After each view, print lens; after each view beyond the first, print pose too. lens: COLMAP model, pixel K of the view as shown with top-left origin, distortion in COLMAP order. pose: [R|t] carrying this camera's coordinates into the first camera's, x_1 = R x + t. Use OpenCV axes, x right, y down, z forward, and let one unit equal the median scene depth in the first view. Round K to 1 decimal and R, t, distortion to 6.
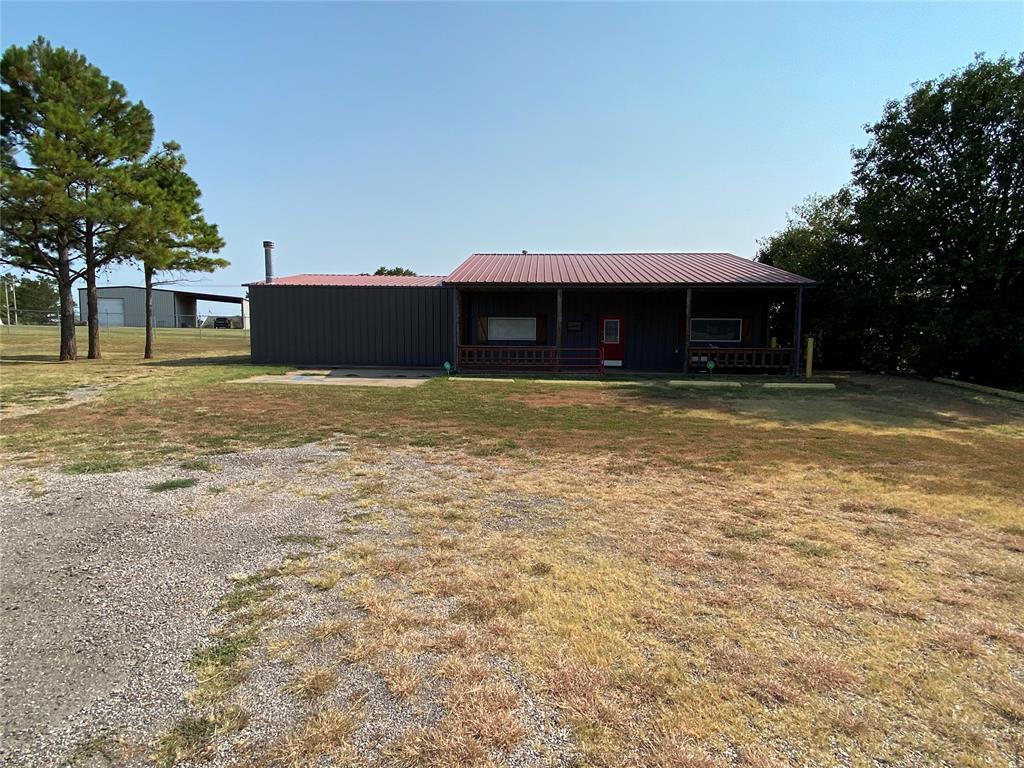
lens RADIAL K [[586.8, 0, 508.5], [0, 586.8, 379.5], [0, 0, 1]] dist [0.012093, -0.003068]
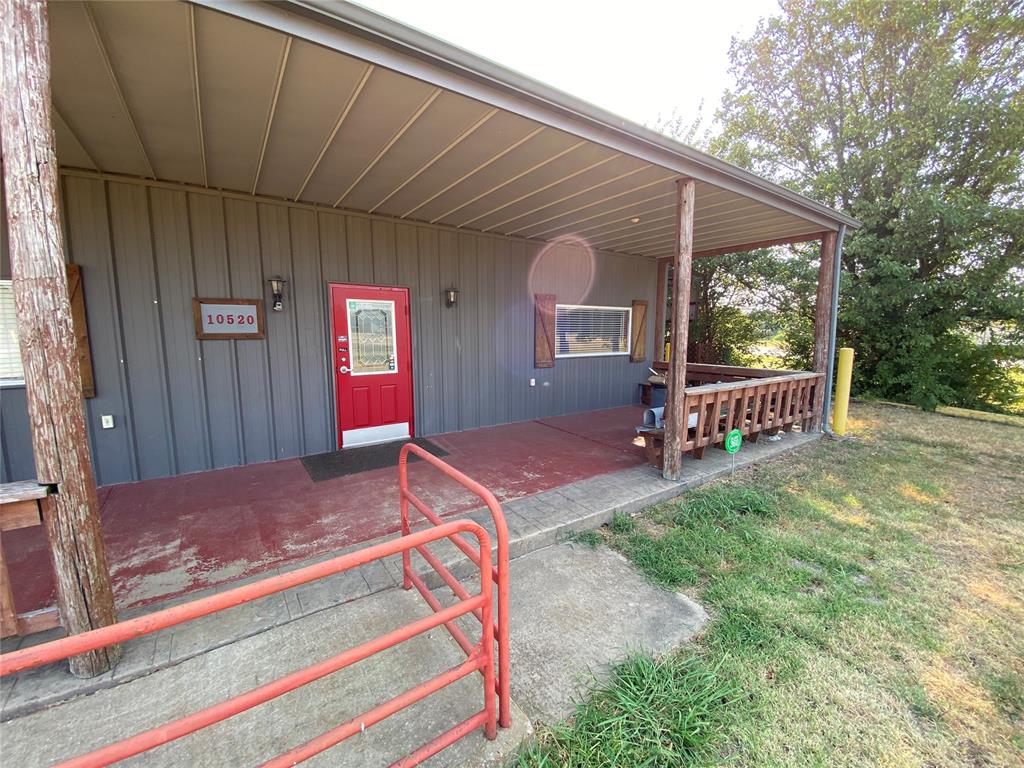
lens RADIAL K [[417.5, 0, 517.1], [0, 417.5, 384.5], [0, 0, 1]] dist [-0.000964, -0.008056]
pose [[0.792388, -0.089314, 0.603444, 0.107013], [0.057203, 0.995744, 0.072264, -0.074021], [-0.607330, -0.022743, 0.794124, 0.833788]]
